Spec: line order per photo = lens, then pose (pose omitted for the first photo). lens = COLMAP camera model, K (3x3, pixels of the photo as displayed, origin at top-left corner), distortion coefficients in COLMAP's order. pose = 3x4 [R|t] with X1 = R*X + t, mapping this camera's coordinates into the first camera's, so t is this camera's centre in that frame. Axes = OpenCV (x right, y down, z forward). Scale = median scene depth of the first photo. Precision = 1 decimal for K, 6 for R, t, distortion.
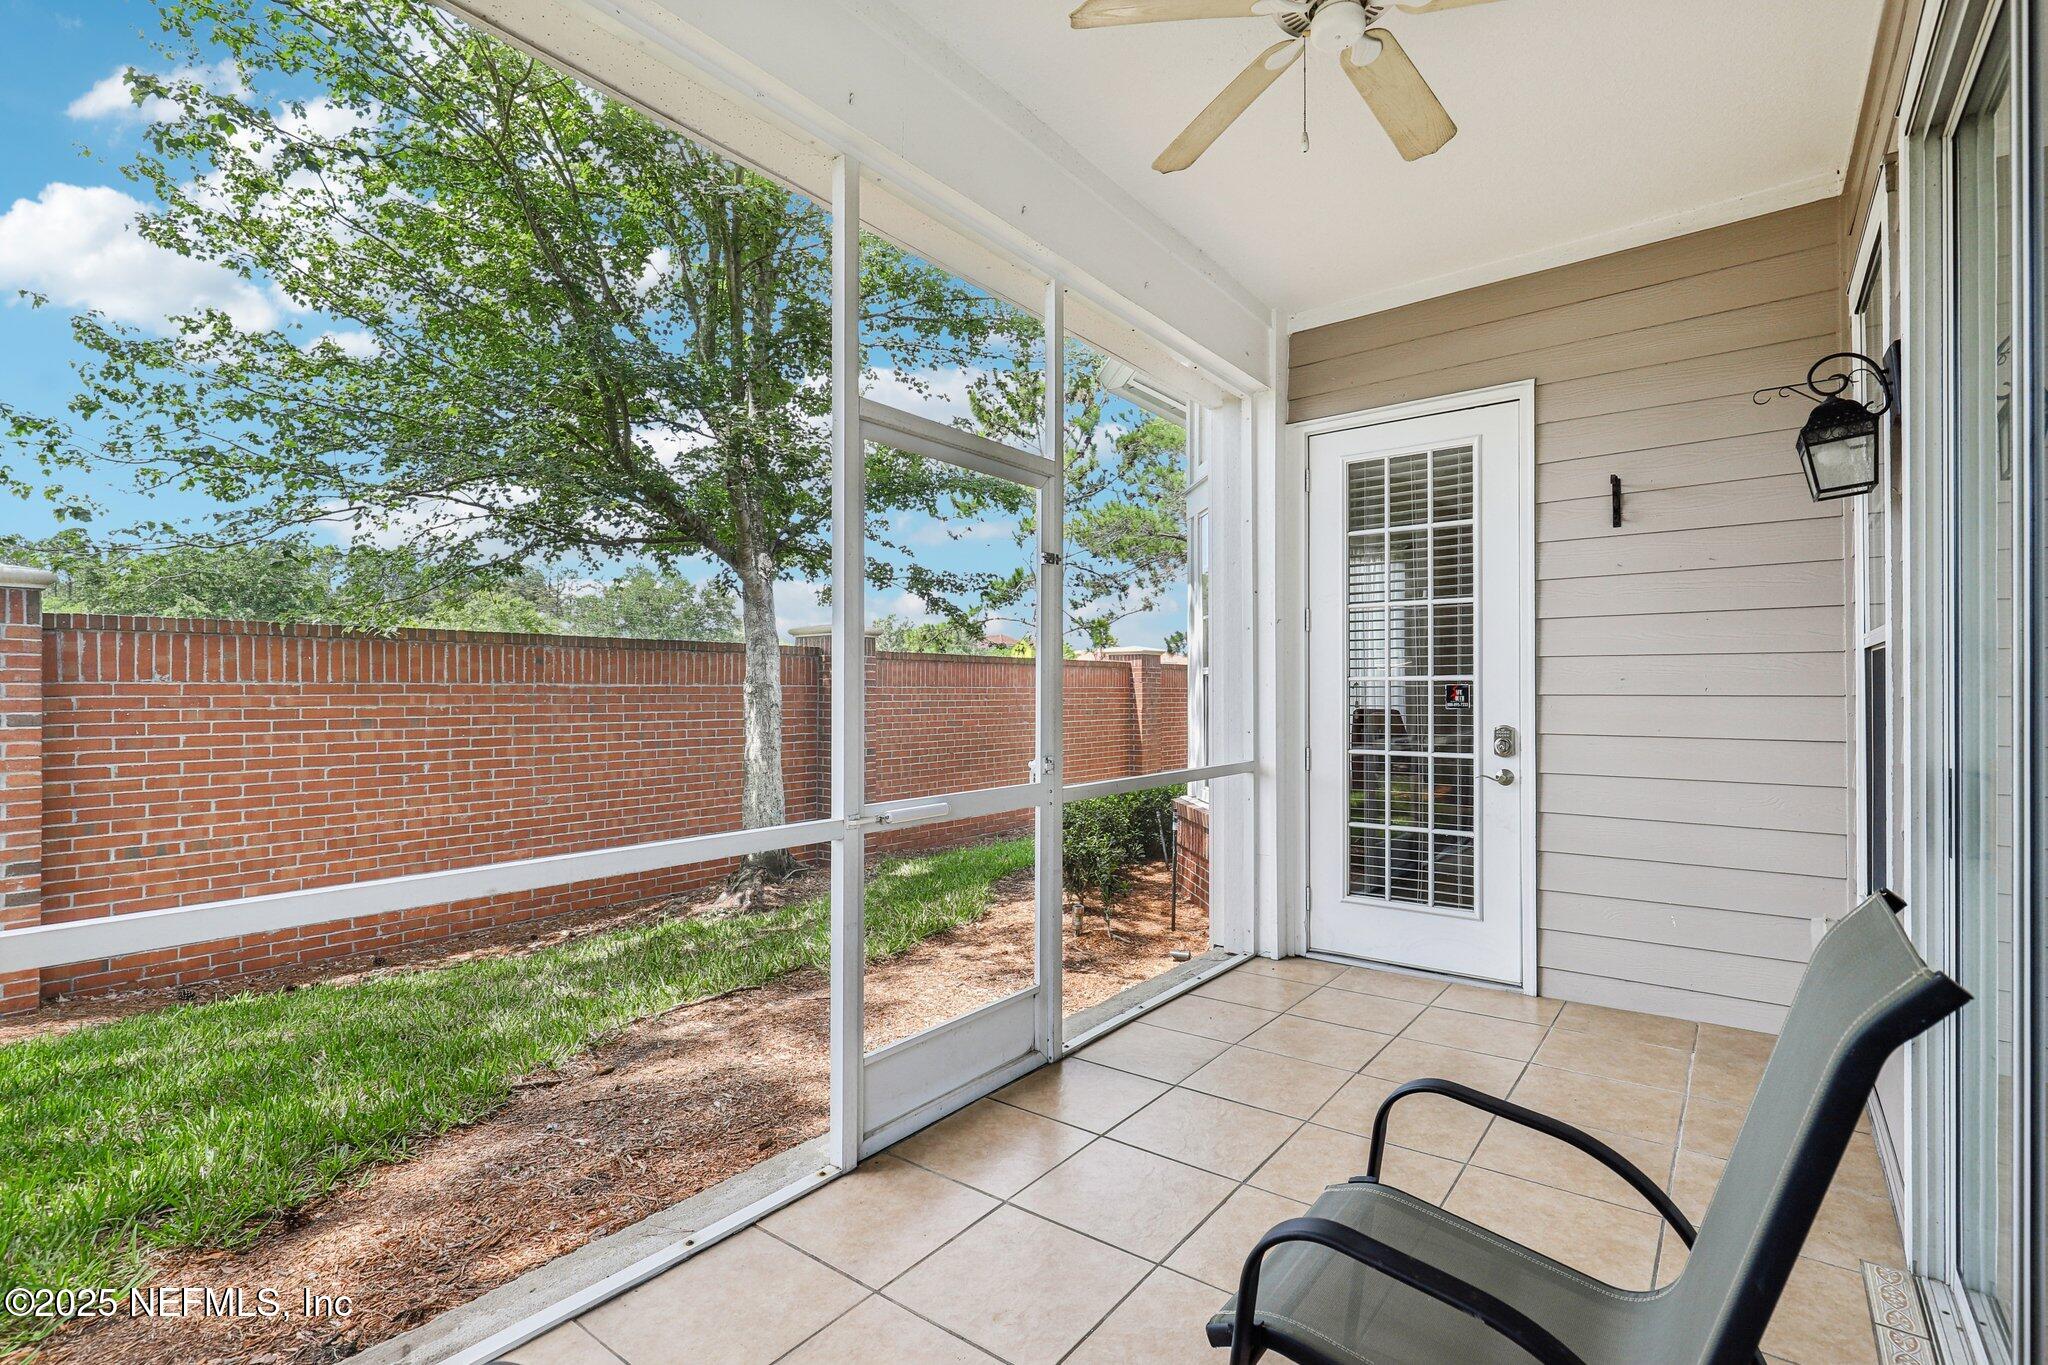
lens RADIAL K [[943.0, 0, 1026.8], [0, 943.0, 687.1], [0, 0, 1]] dist [0.001284, 0.000331]
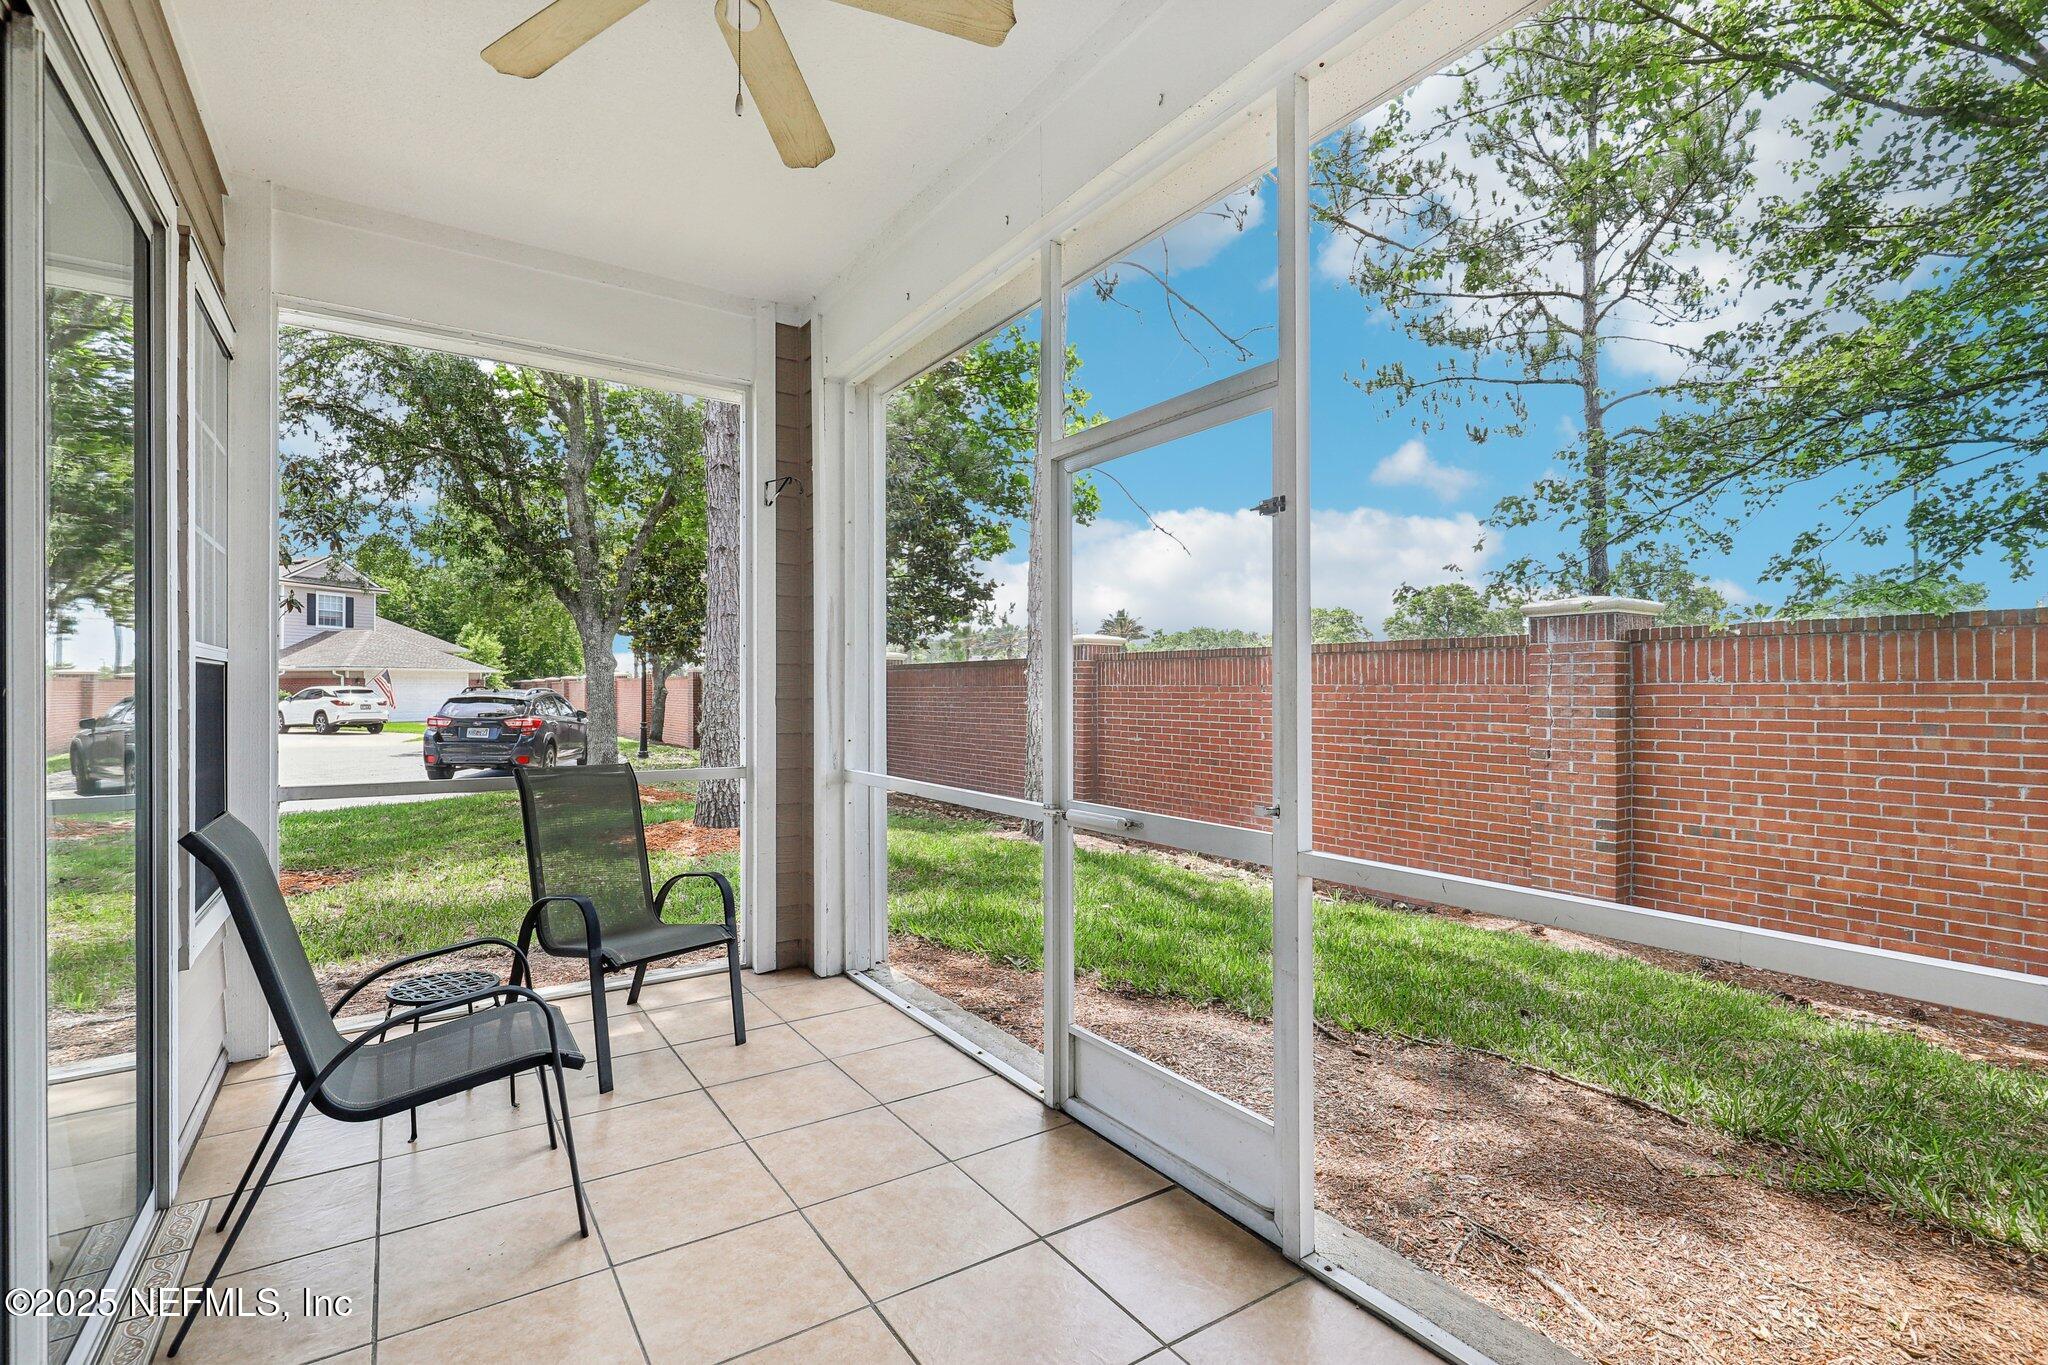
lens RADIAL K [[943.0, 0, 1026.8], [0, 943.0, 687.1], [0, 0, 1]] dist [0.001284, 0.000331]
pose [[-0.320889, 0.000959, -0.947116, 0.384571], [0.006764, 0.999976, -0.001279, -0.003926], [0.947093, -0.006817, -0.320888, 0.556876]]
